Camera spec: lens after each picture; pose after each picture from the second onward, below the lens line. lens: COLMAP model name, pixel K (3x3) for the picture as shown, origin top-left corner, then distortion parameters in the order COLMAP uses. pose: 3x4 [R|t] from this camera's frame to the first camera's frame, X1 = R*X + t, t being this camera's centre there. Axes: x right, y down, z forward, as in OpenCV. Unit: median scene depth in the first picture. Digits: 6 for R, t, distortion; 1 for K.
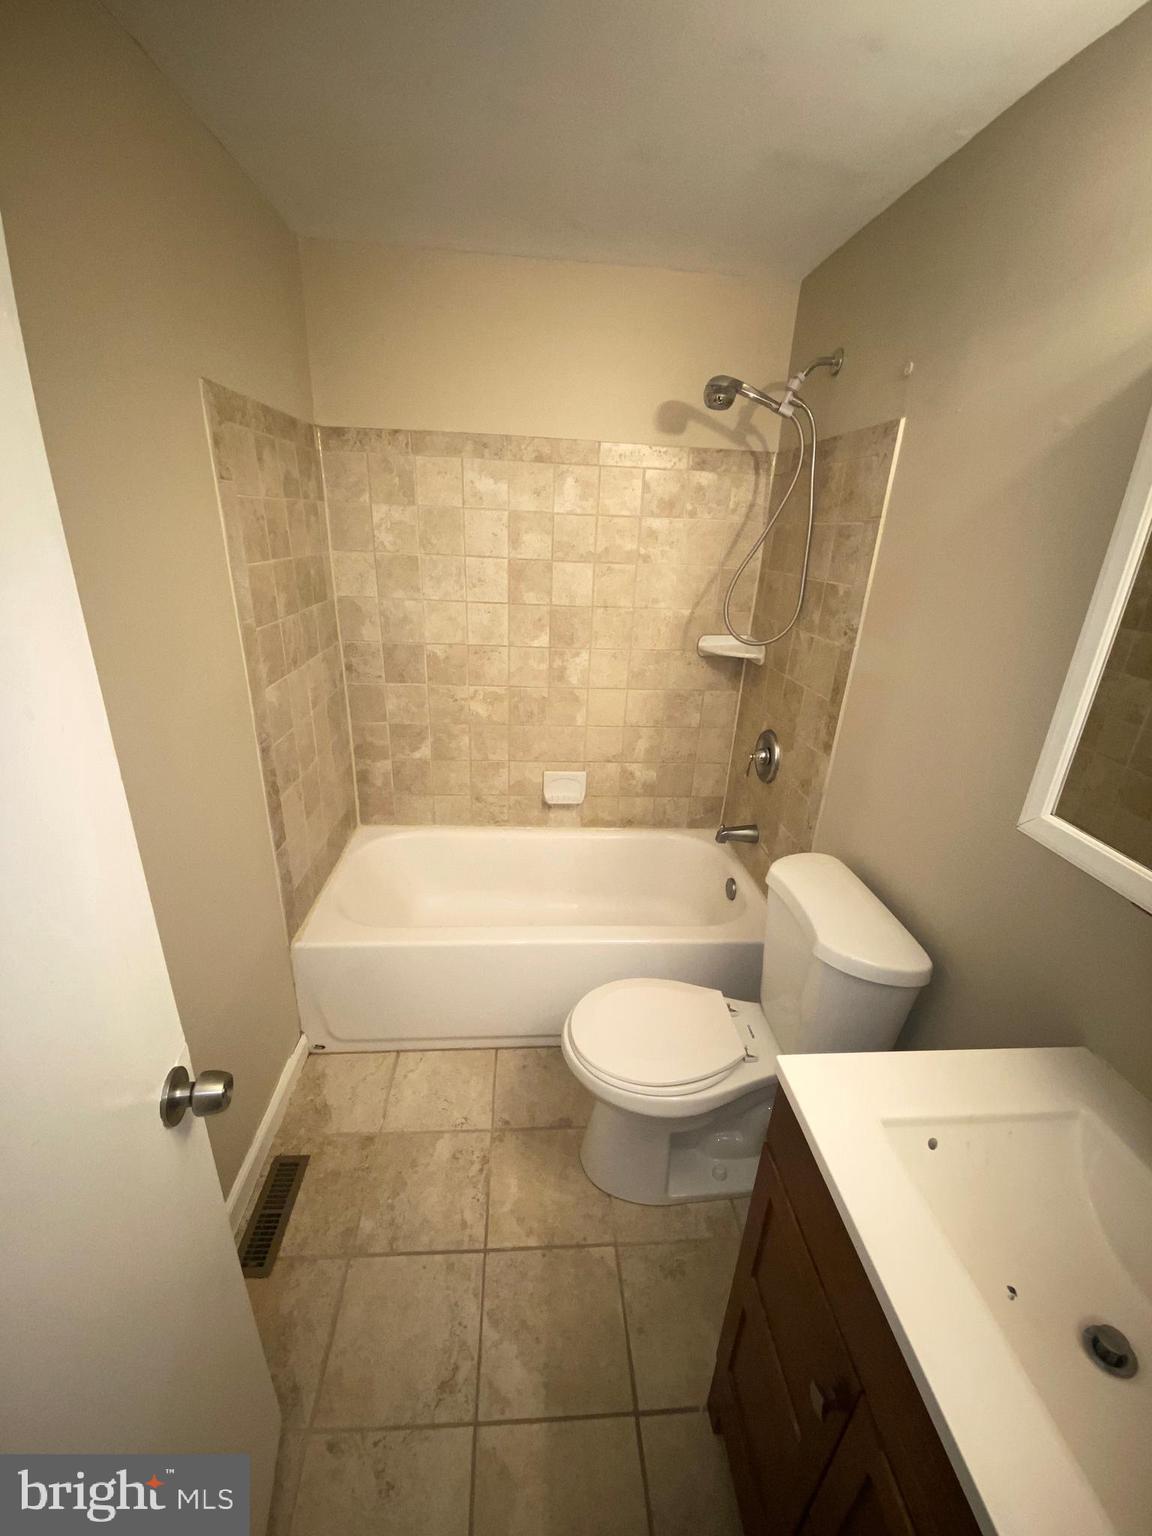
lens RADIAL K [[621.1, 0, 576.0], [0, 621.1, 768.0], [0, 0, 1]] dist [0.001584, -0.016464]
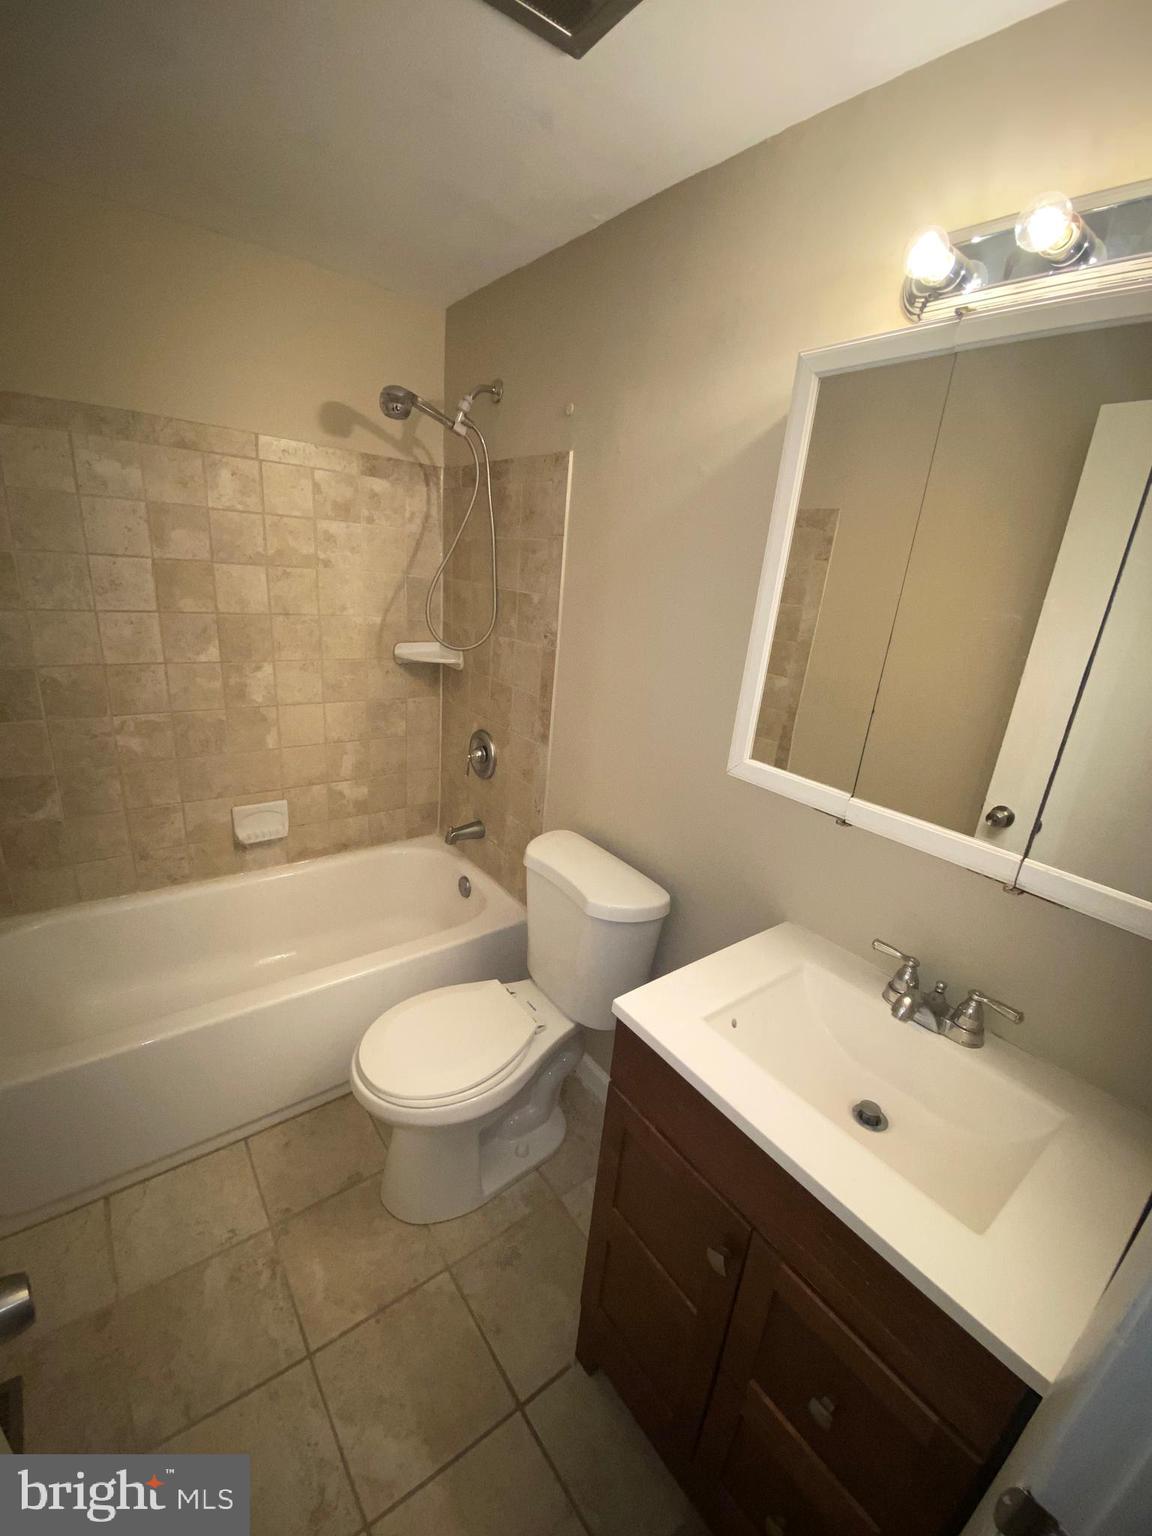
lens RADIAL K [[621.9, 0, 580.1], [0, 621.9, 769.6], [0, 0, 1]] dist [-0.001231, -0.014882]
pose [[0.830286, -0.140583, 0.539315, -0.124443], [0.149080, 0.988425, 0.028140, 0.001575], [-0.537028, 0.057037, 0.841634, 0.021036]]
